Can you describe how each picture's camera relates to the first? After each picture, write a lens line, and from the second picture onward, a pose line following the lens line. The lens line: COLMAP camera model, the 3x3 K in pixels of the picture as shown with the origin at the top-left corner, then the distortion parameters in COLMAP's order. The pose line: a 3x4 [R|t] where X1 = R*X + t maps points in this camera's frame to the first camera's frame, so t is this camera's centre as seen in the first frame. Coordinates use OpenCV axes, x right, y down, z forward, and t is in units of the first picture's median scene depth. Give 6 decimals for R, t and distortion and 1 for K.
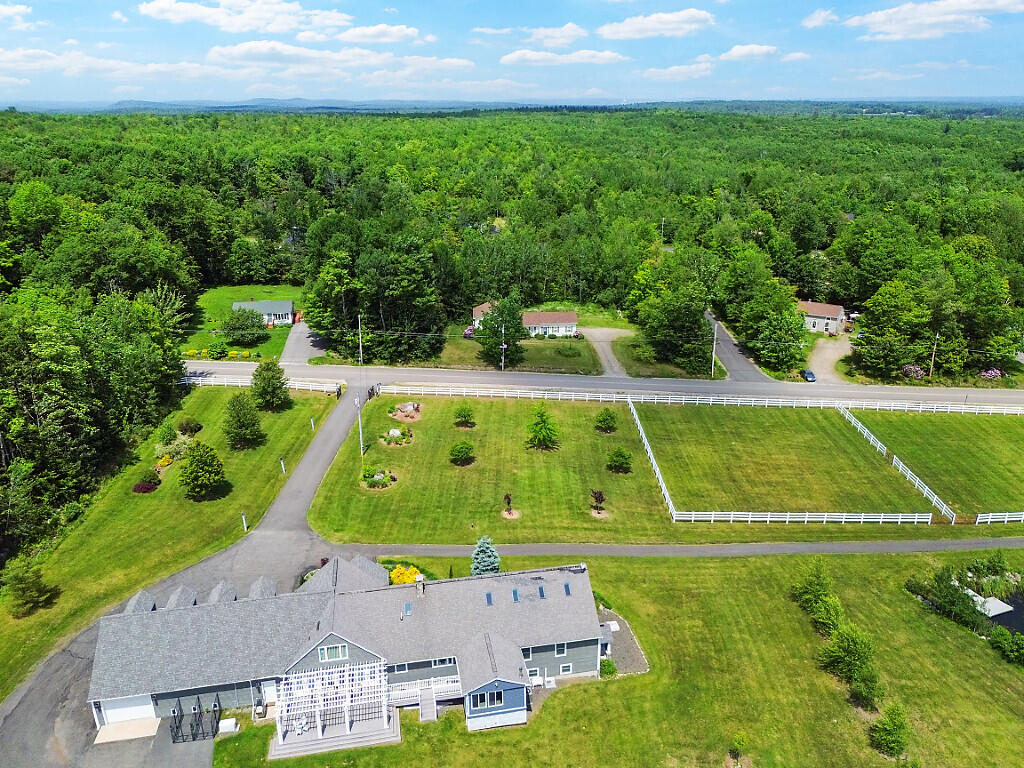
lens RADIAL K [[748.4, 0, 512.9], [0, 748.4, 383.5], [0, 0, 1]] dist [0.068823, -0.067622]
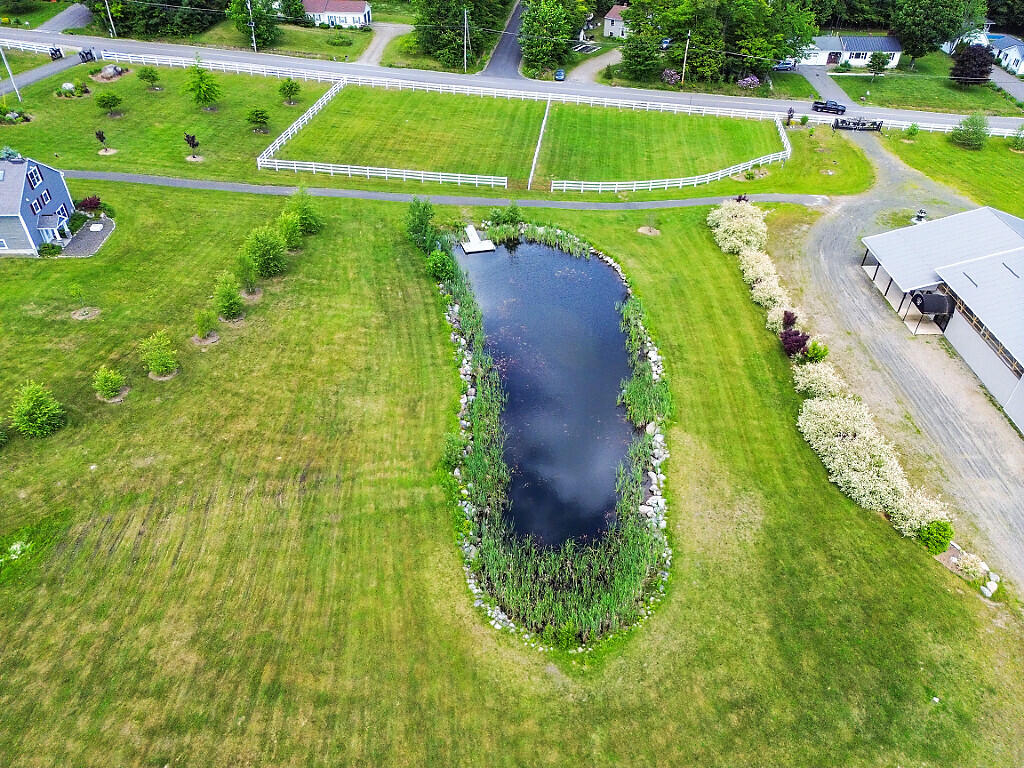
lens RADIAL K [[717.8, 0, 512.7], [0, 717.8, 383.0], [0, 0, 1]] dist [0.069979, -0.064289]
pose [[0.995224, 0.075923, -0.061352, 0.859753], [-0.054272, 0.952798, 0.298715, 0.191761], [0.081135, -0.293959, 0.952368, -0.046095]]
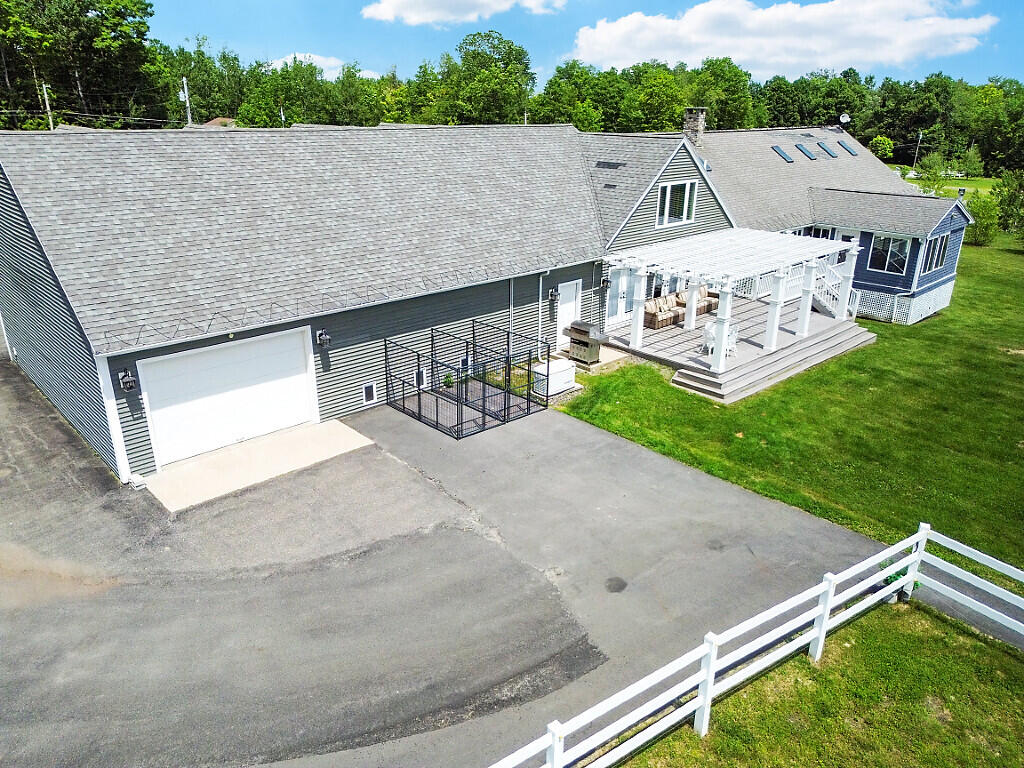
lens RADIAL K [[717.8, 0, 512.7], [0, 717.8, 383.0], [0, 0, 1]] dist [0.069979, -0.064289]
pose [[0.840774, -0.182237, 0.509793, -0.465350], [0.176389, 0.982472, 0.060298, 0.357610], [-0.511846, 0.039225, 0.858181, 0.607393]]
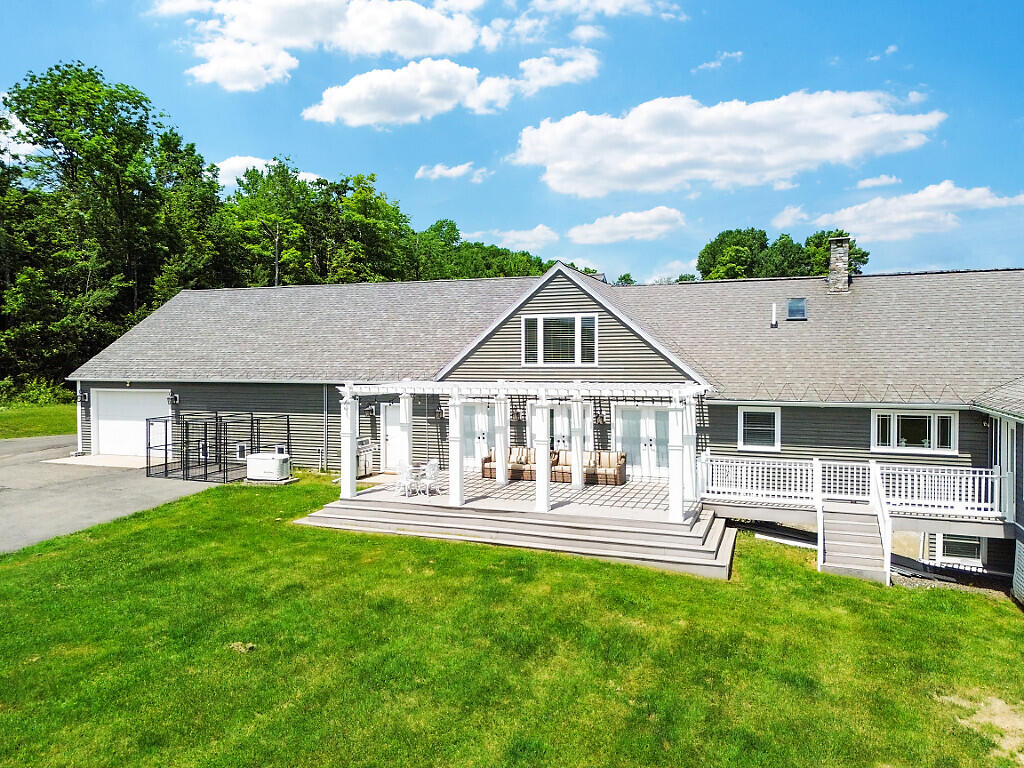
lens RADIAL K [[726.6, 0, 512.0], [0, 726.6, 384.0], [0, 0, 1]] dist [0.069103, -0.062260]
pose [[0.858575, 0.022448, -0.512196, -0.072759], [-0.184602, 0.945568, -0.268000, 0.404753], [0.478300, 0.324651, 0.815985, 0.624014]]
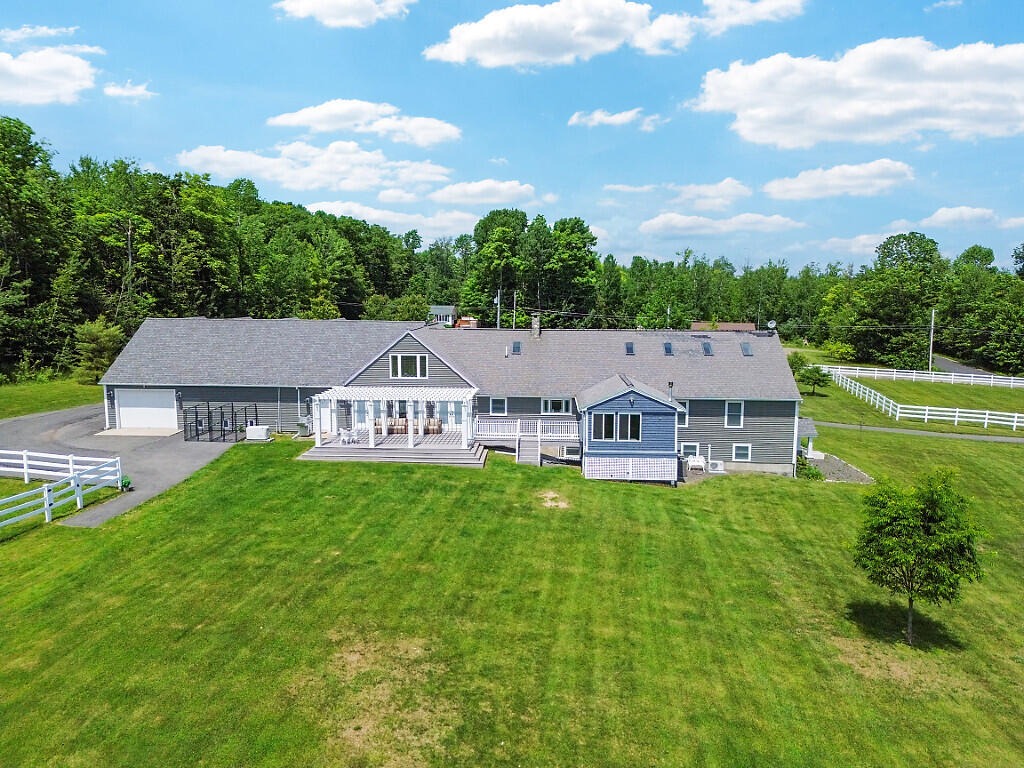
lens RADIAL K [[717.8, 0, 512.7], [0, 717.8, 383.0], [0, 0, 1]] dist [0.069979, -0.064289]
pose [[0.971819, 0.041840, -0.231985, 0.018352], [-0.093880, 0.971405, -0.218079, 0.443224], [0.216227, 0.233712, 0.947958, 0.318737]]
